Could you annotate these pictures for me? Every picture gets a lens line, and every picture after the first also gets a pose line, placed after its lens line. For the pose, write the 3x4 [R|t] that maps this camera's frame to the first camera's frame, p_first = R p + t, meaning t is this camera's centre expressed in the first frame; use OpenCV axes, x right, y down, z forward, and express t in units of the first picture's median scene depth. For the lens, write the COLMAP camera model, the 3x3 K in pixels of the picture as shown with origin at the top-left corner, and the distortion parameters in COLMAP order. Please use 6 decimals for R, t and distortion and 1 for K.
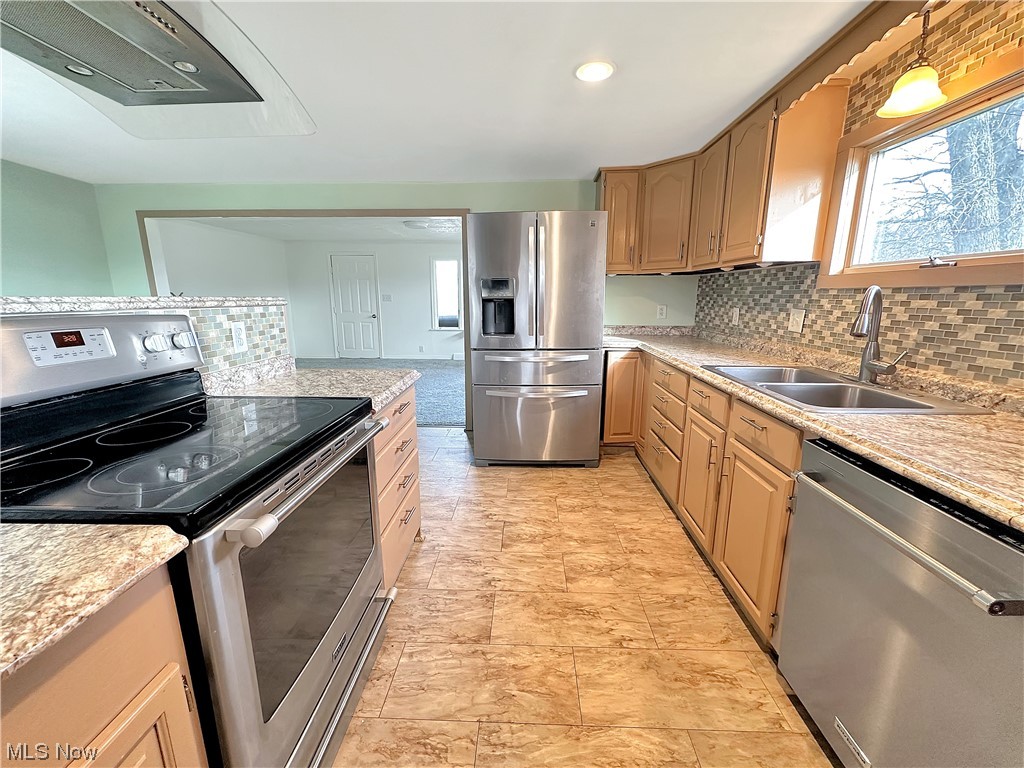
lens RADIAL K [[416.9, 0, 512.7], [0, 416.9, 381.9], [0, 0, 1]] dist [0.002435, 0.000138]
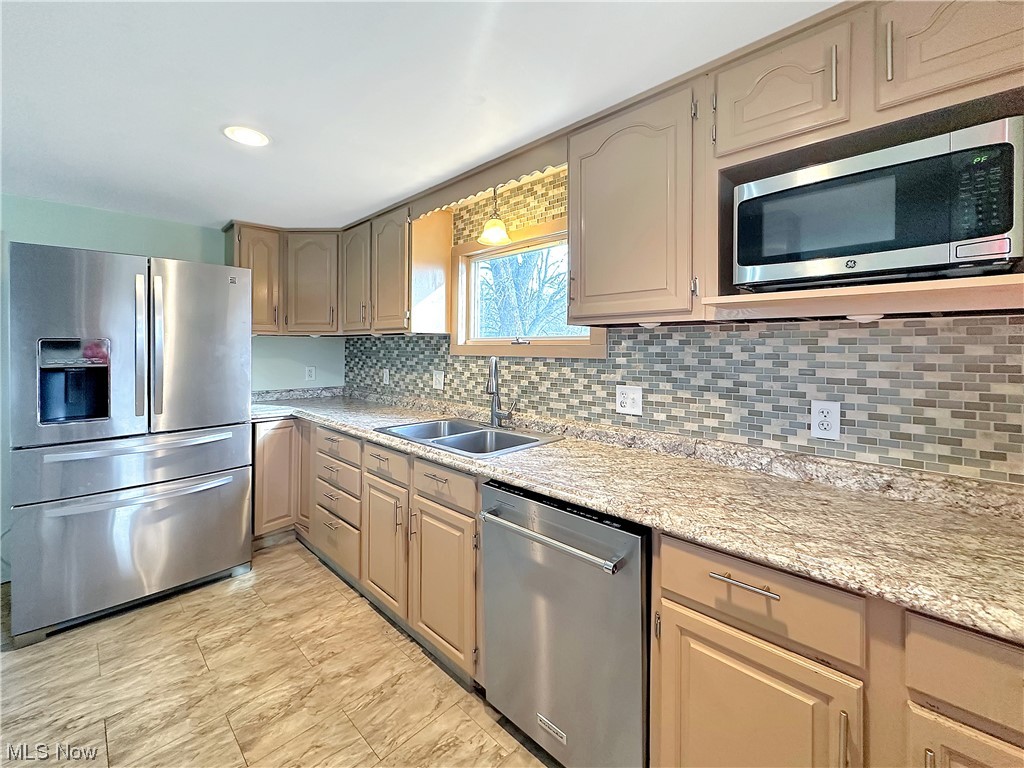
lens RADIAL K [[426.7, 0, 514.5], [0, 426.7, 345.7], [0, 0, 1]] dist [0.001471, -0.000146]
pose [[0.668441, 0.006369, 0.743738, -0.099992], [0.148365, 0.978724, -0.141726, -0.038476], [-0.728818, 0.205080, 0.653274, 0.010457]]
